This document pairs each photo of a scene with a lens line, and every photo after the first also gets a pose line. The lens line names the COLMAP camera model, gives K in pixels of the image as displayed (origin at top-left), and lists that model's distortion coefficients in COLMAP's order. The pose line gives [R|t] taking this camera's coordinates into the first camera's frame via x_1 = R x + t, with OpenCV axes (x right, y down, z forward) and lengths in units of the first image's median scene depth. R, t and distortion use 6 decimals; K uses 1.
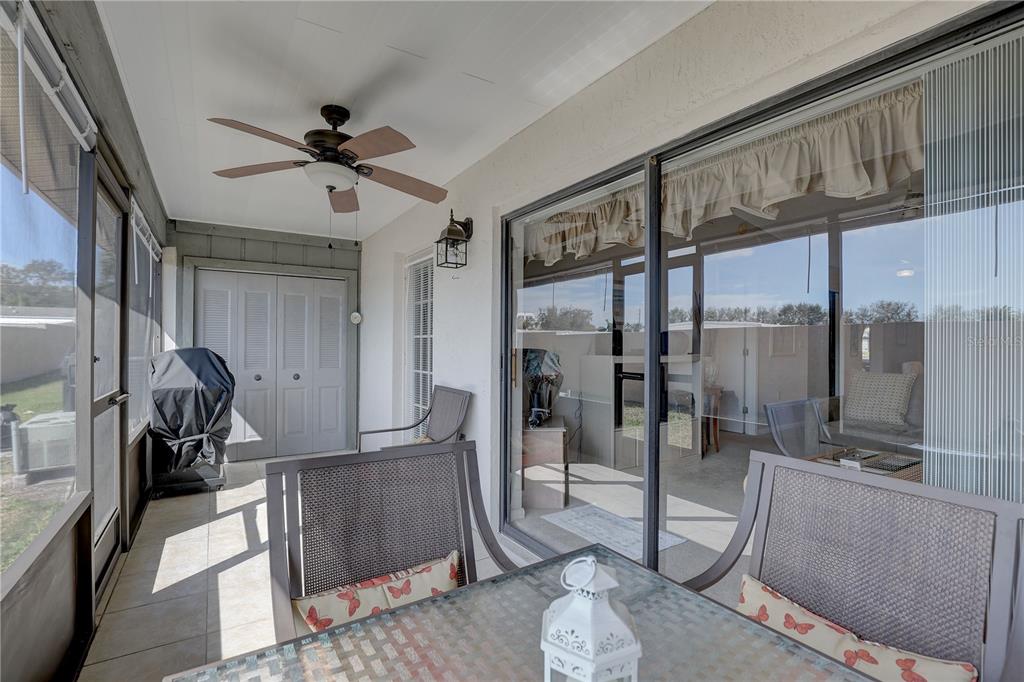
lens RADIAL K [[468.2, 0, 518.8], [0, 468.2, 343.6], [0, 0, 1]] dist [-0.040320, 0.008357]
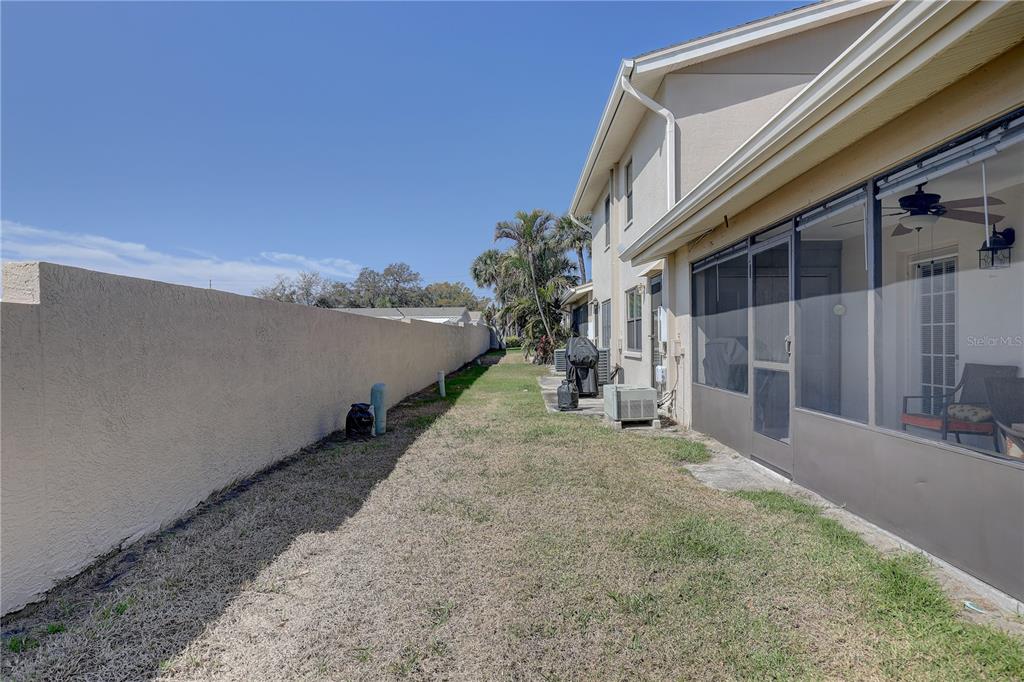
lens RADIAL K [[610.1, 0, 512.0], [0, 610.1, 341.0], [0, 0, 1]] dist [-0.004434, 0.000389]
pose [[0.823492, -0.009249, -0.567252, -0.289724], [0.011978, 0.999928, 0.001084, 0.015556], [0.567201, -0.007687, 0.823543, -1.126067]]
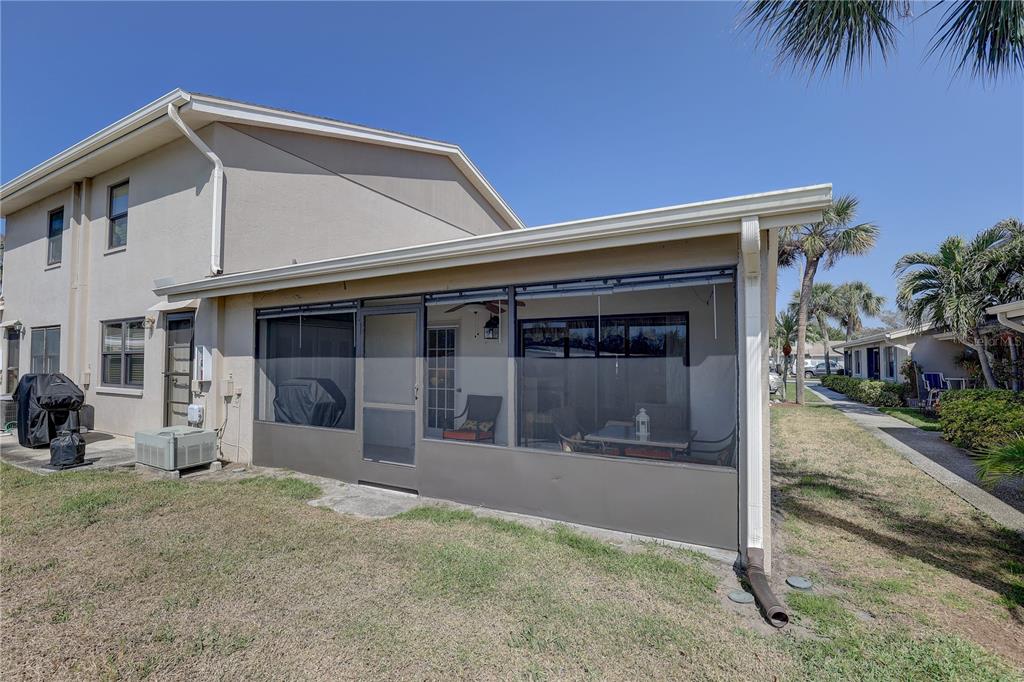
lens RADIAL K [[468.2, 0, 518.8], [0, 468.2, 343.6], [0, 0, 1]] dist [-0.040320, 0.008357]
pose [[0.879788, 0.013850, 0.475164, -1.062419], [0.001091, 0.999514, -0.031153, -0.076683], [-0.475365, 0.027926, 0.879345, -0.974794]]
